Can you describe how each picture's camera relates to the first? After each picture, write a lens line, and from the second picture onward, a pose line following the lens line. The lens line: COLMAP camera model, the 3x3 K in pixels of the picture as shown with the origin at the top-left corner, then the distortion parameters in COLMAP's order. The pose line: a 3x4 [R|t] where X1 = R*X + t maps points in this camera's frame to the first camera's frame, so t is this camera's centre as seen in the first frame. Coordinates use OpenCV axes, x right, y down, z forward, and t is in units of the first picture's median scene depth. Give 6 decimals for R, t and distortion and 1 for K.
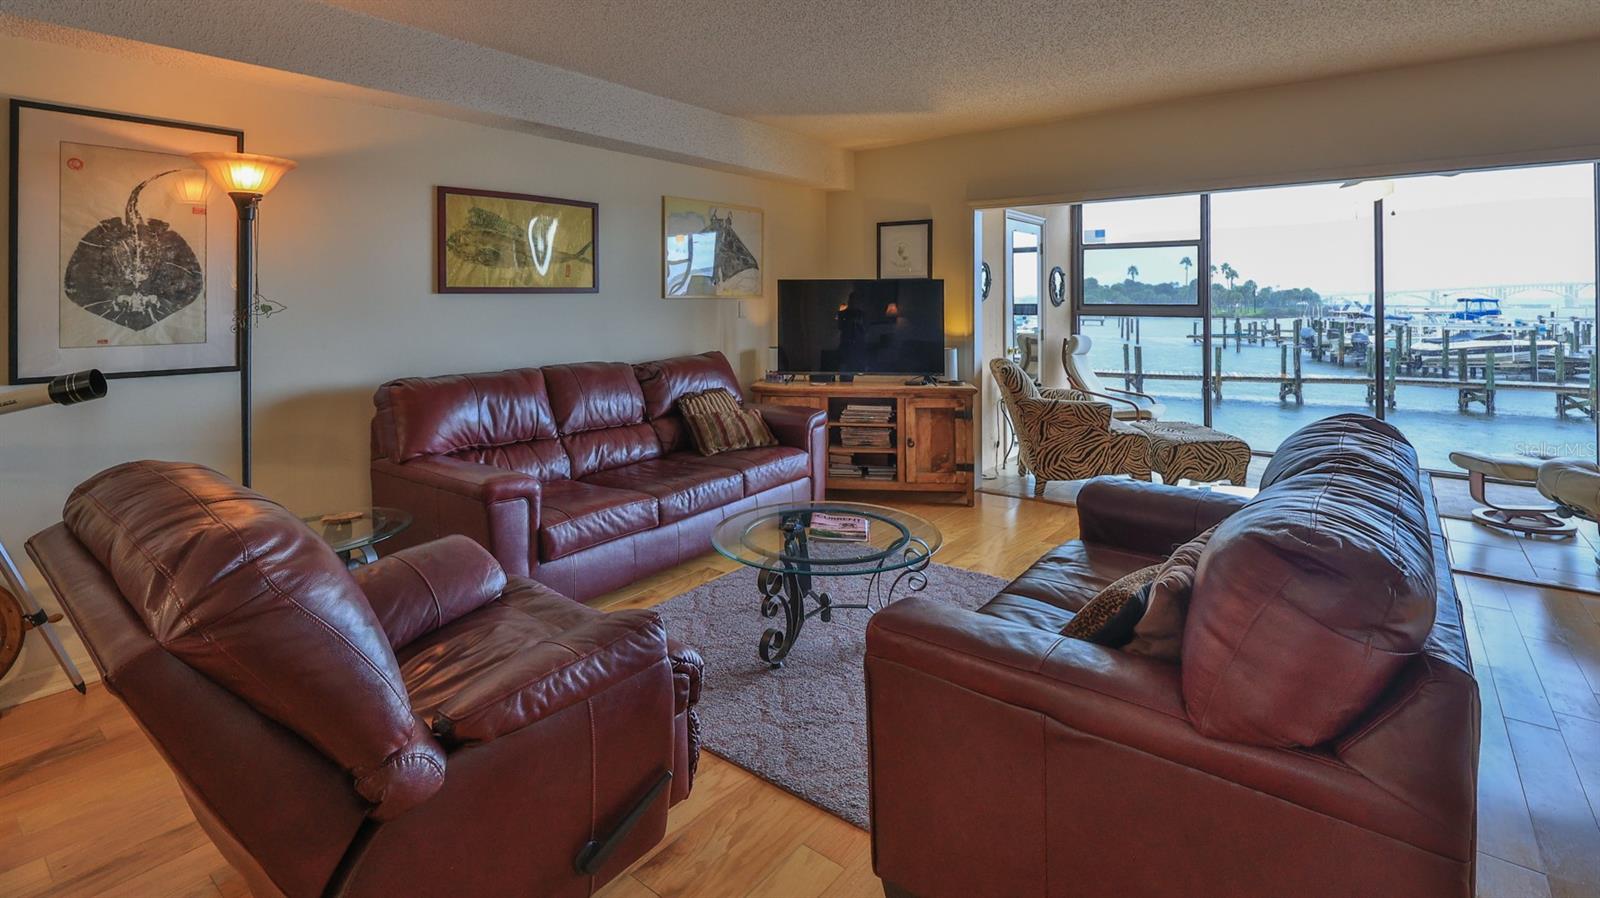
lens RADIAL K [[743.9, 0, 802.2], [0, 743.9, 294.4], [0, 0, 1]] dist [0.001883, 0.000851]
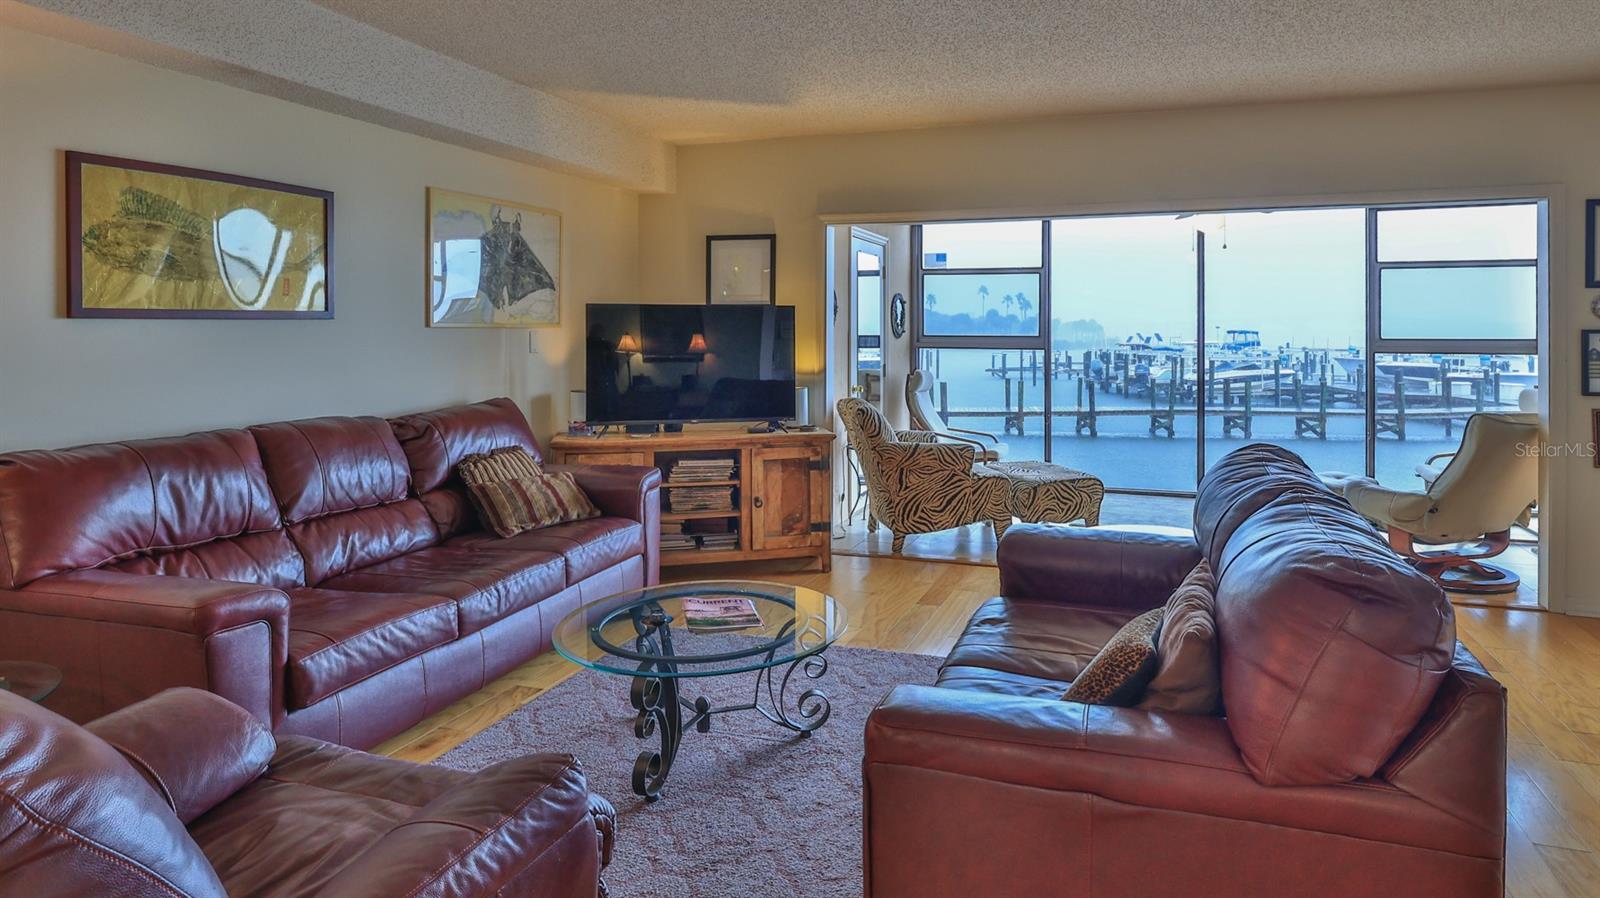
lens RADIAL K [[887.7, 0, 866.7], [0, 887.7, 328.0], [0, 0, 1]] dist [0.001931, 0.001304]
pose [[0.935664, 0.003524, 0.352876, -0.090847], [-0.005053, 0.999981, 0.003413, 0.001028], [-0.352857, -0.004977, 0.935664, 0.030508]]
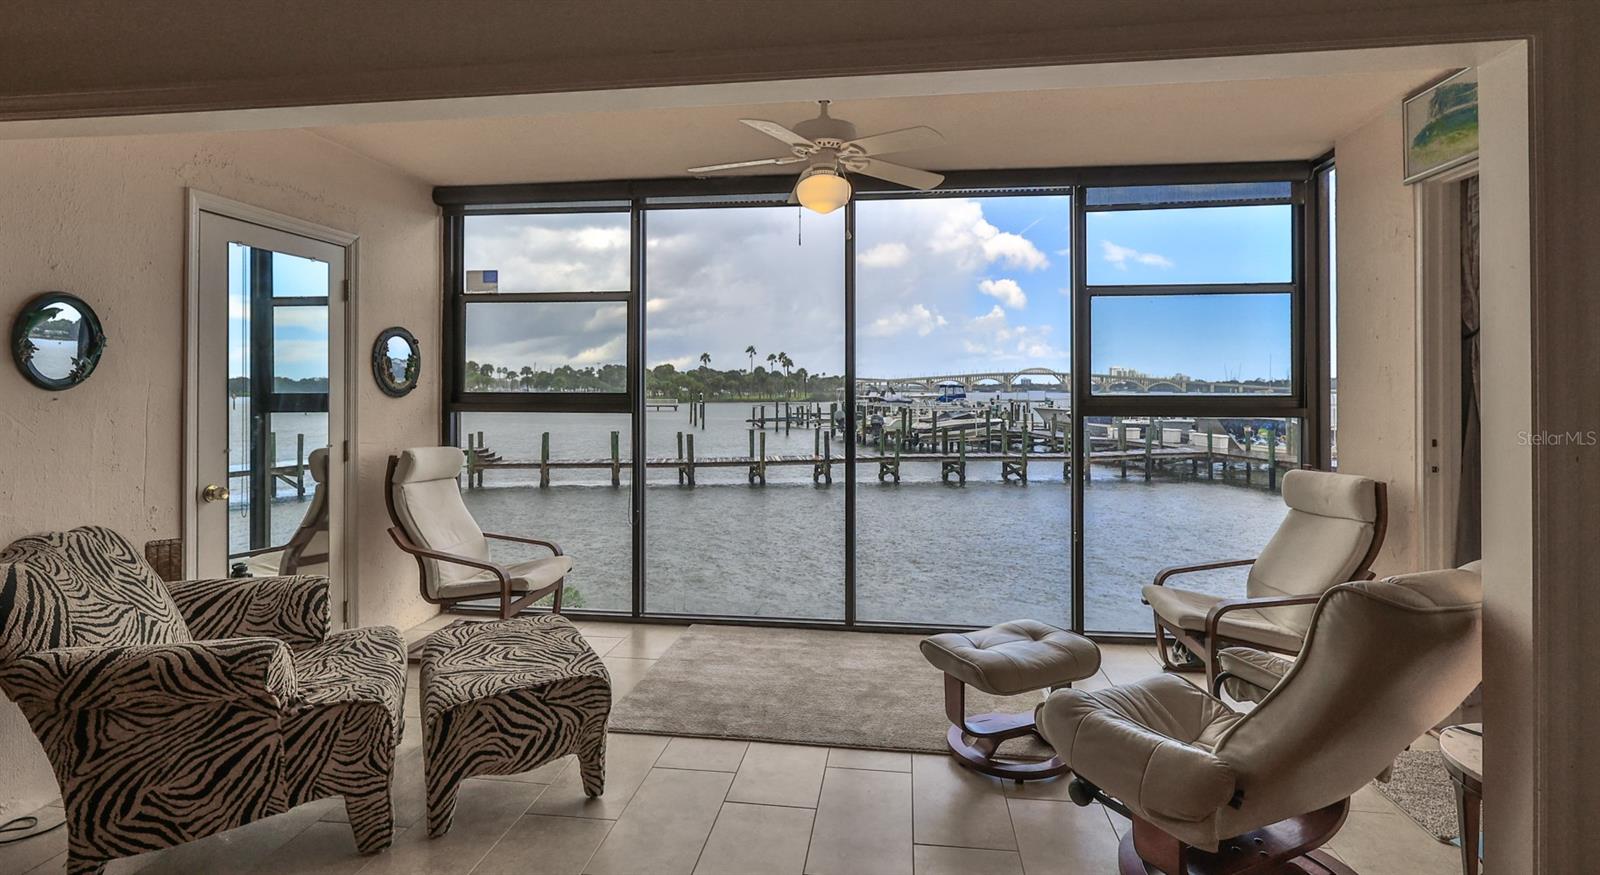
lens RADIAL K [[696.3, 0, 826.9], [0, 696.3, 379.4], [0, 0, 1]] dist [-0.004149, -0.000295]
pose [[0.849927, 0.005109, 0.526876, 0.469653], [-0.004147, 0.999987, -0.003006, 0.004143], [-0.526885, 0.000370, 0.849937, 0.520204]]
